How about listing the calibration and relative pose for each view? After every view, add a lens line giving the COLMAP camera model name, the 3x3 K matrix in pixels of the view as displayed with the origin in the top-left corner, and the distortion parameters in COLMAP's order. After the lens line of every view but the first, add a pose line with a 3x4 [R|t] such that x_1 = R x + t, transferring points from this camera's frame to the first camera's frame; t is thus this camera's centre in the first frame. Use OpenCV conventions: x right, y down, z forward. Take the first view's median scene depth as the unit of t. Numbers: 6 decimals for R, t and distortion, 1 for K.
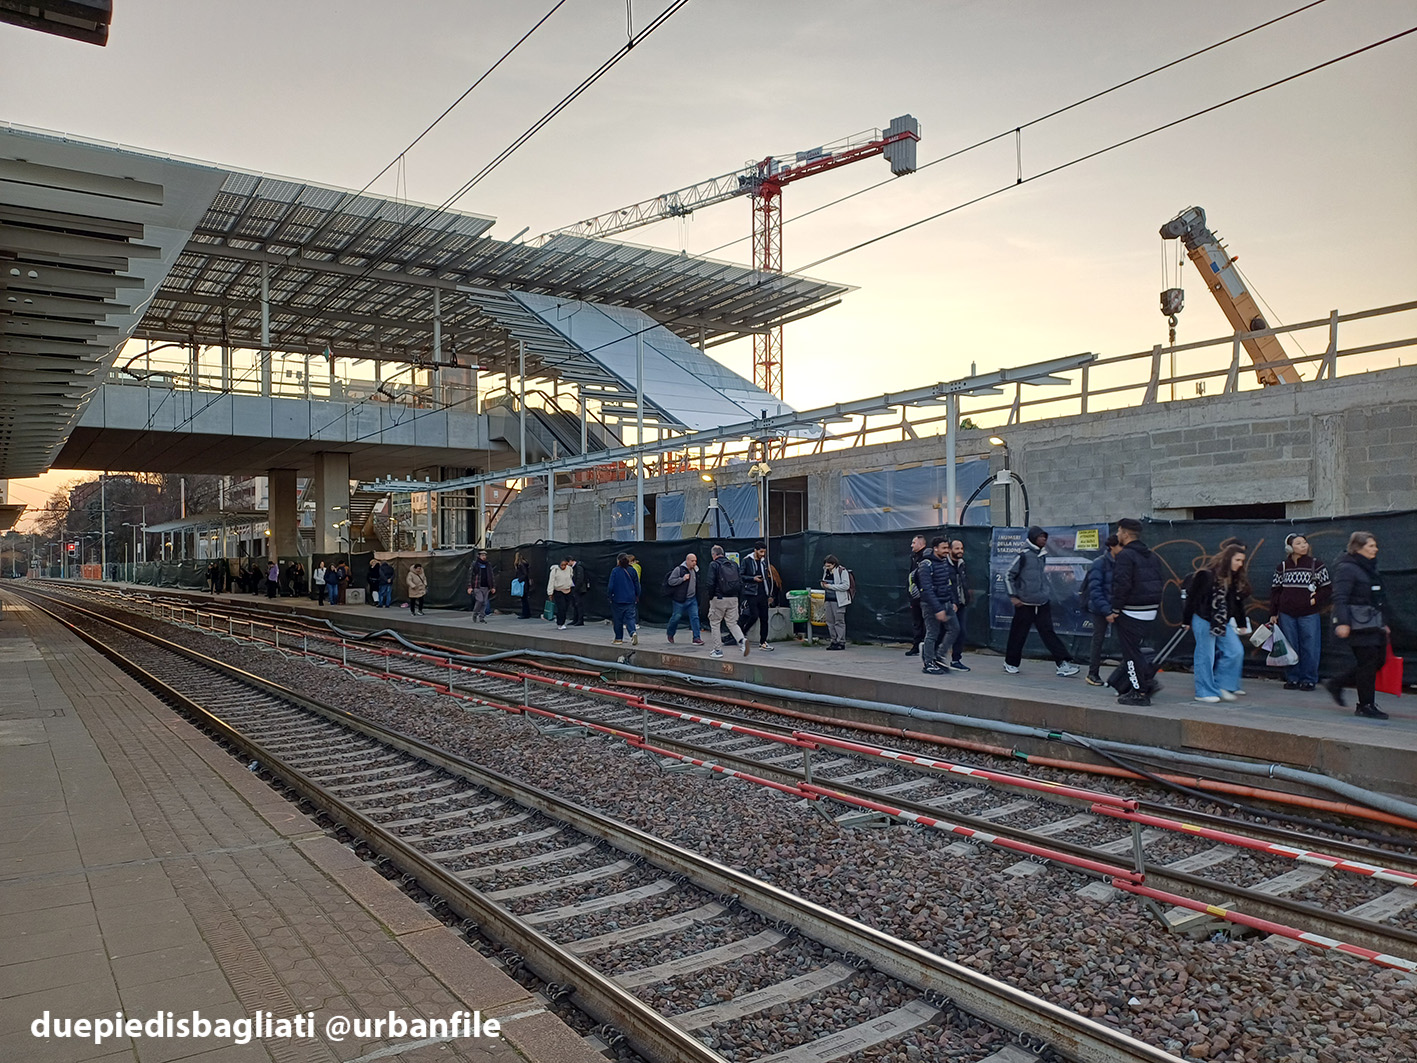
lens RADIAL K [[1026.2, 0, 704.7], [0, 1026.2, 555.5], [0, 0, 1]] dist [0.121577, -0.196637]
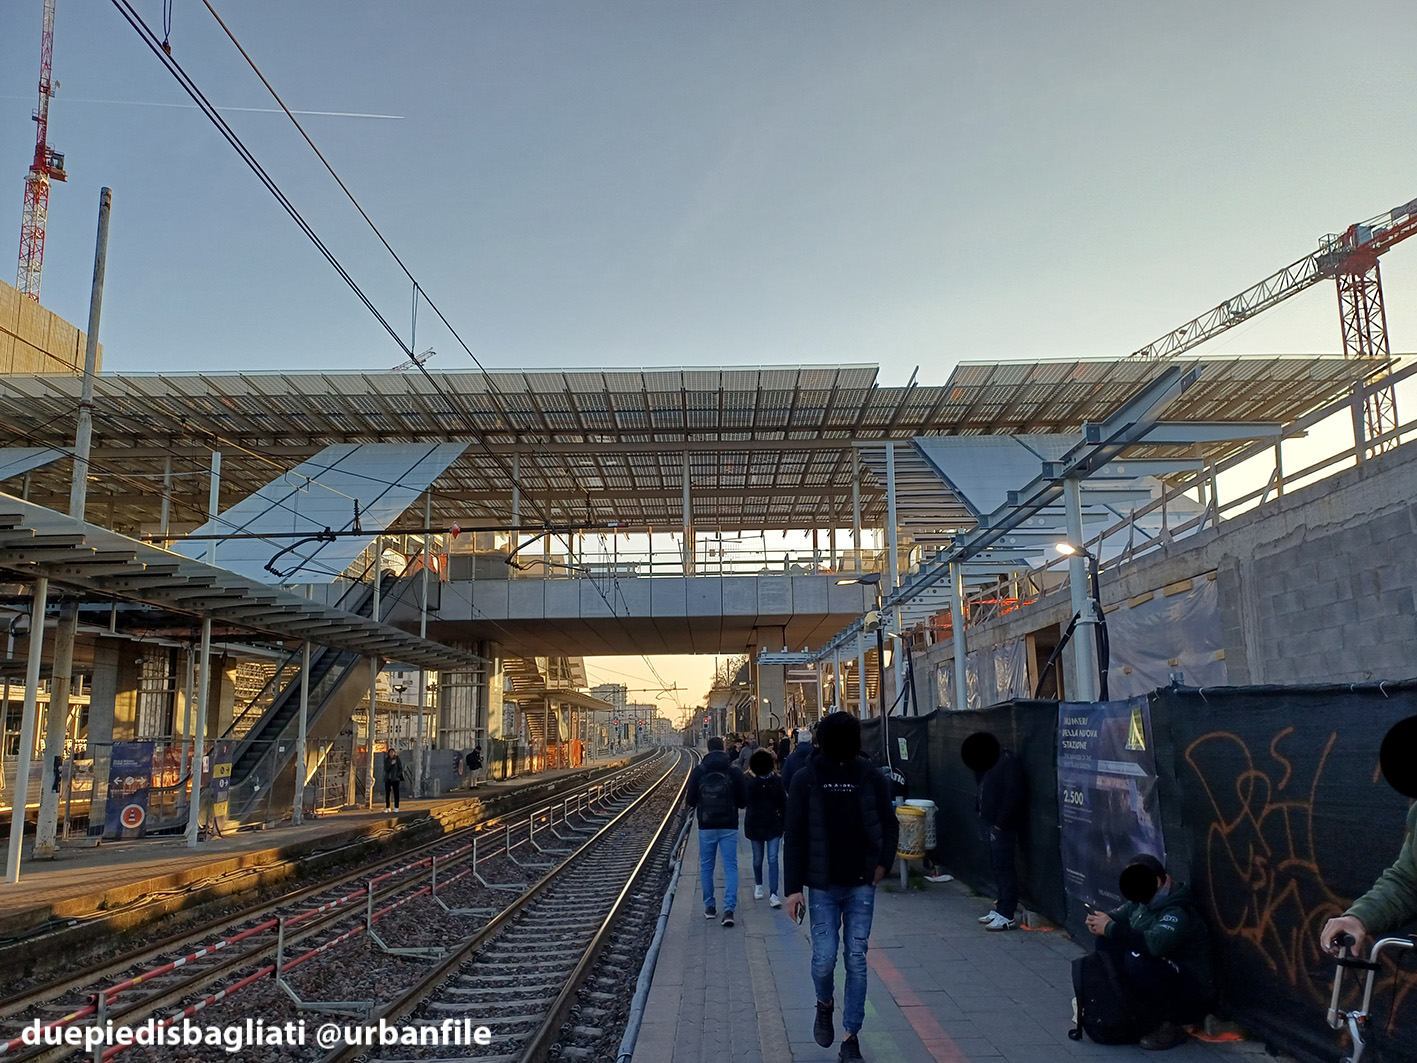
lens RADIAL K [[1069.4, 0, 726.4], [0, 1069.4, 535.7], [0, 0, 1]] dist [0.023388, -0.004947]
pose [[0.825155, -0.106782, -0.554723, 0.290437], [0.006465, 0.983693, -0.179741, -0.007997], [0.564870, 0.144728, 0.812389, 0.264966]]
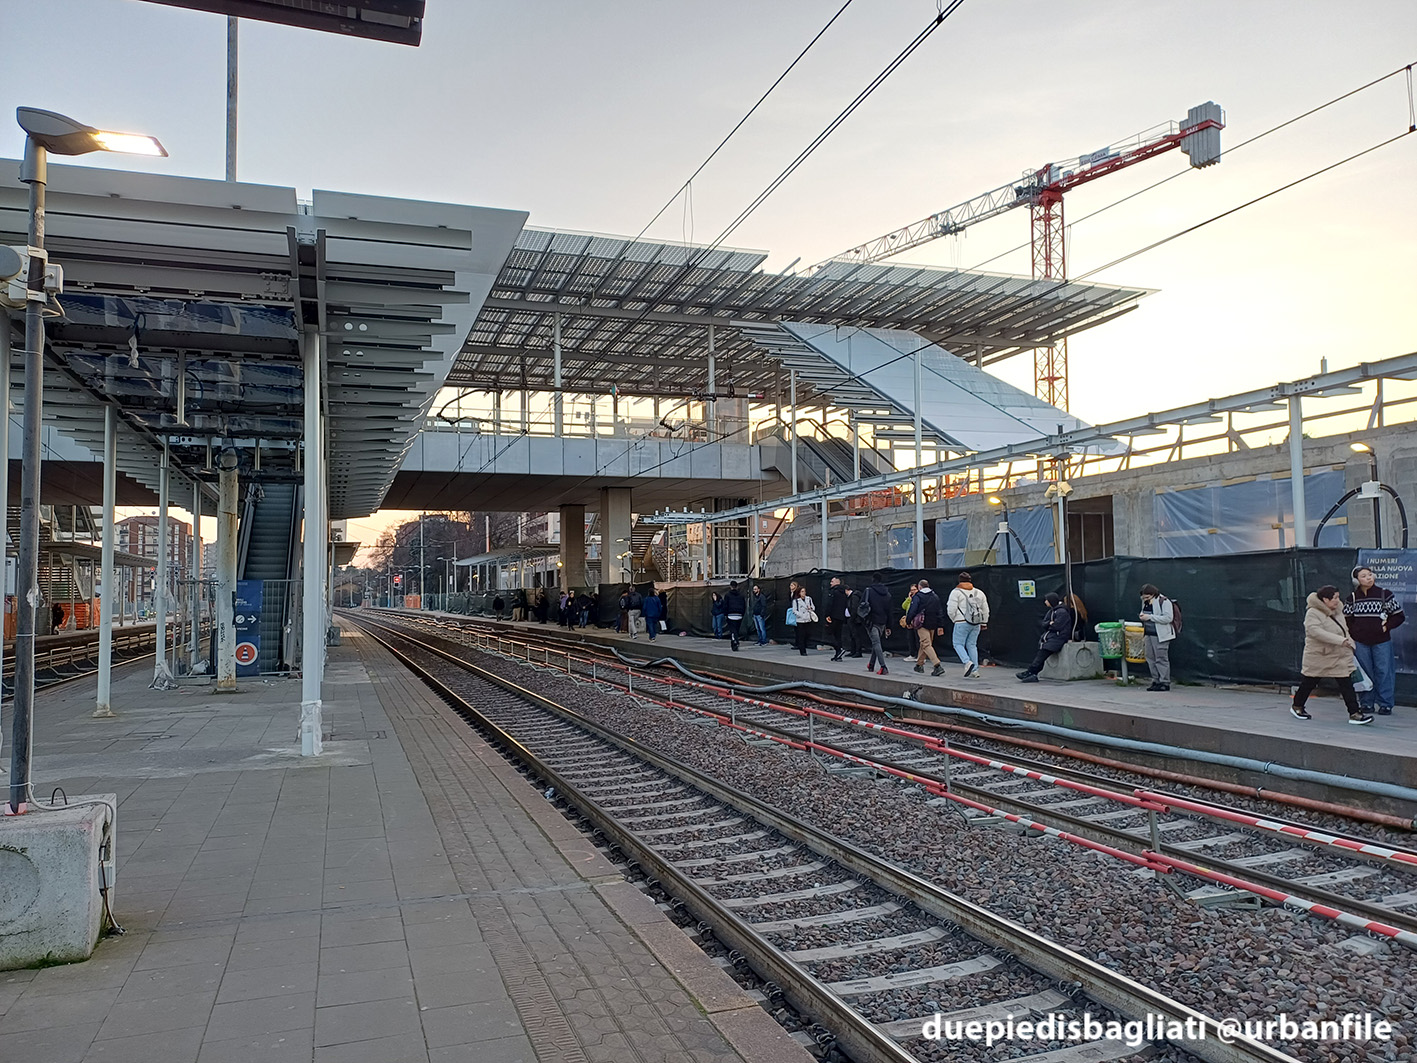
lens RADIAL K [[1031.9, 0, 700.8], [0, 1031.9, 555.1], [0, 0, 1]] dist [0.068953, -0.089462]
pose [[0.966486, -0.011297, -0.256470, -0.013966], [0.003834, 0.999555, -0.029582, 0.000574], [0.256690, 0.027607, 0.966099, 0.026836]]
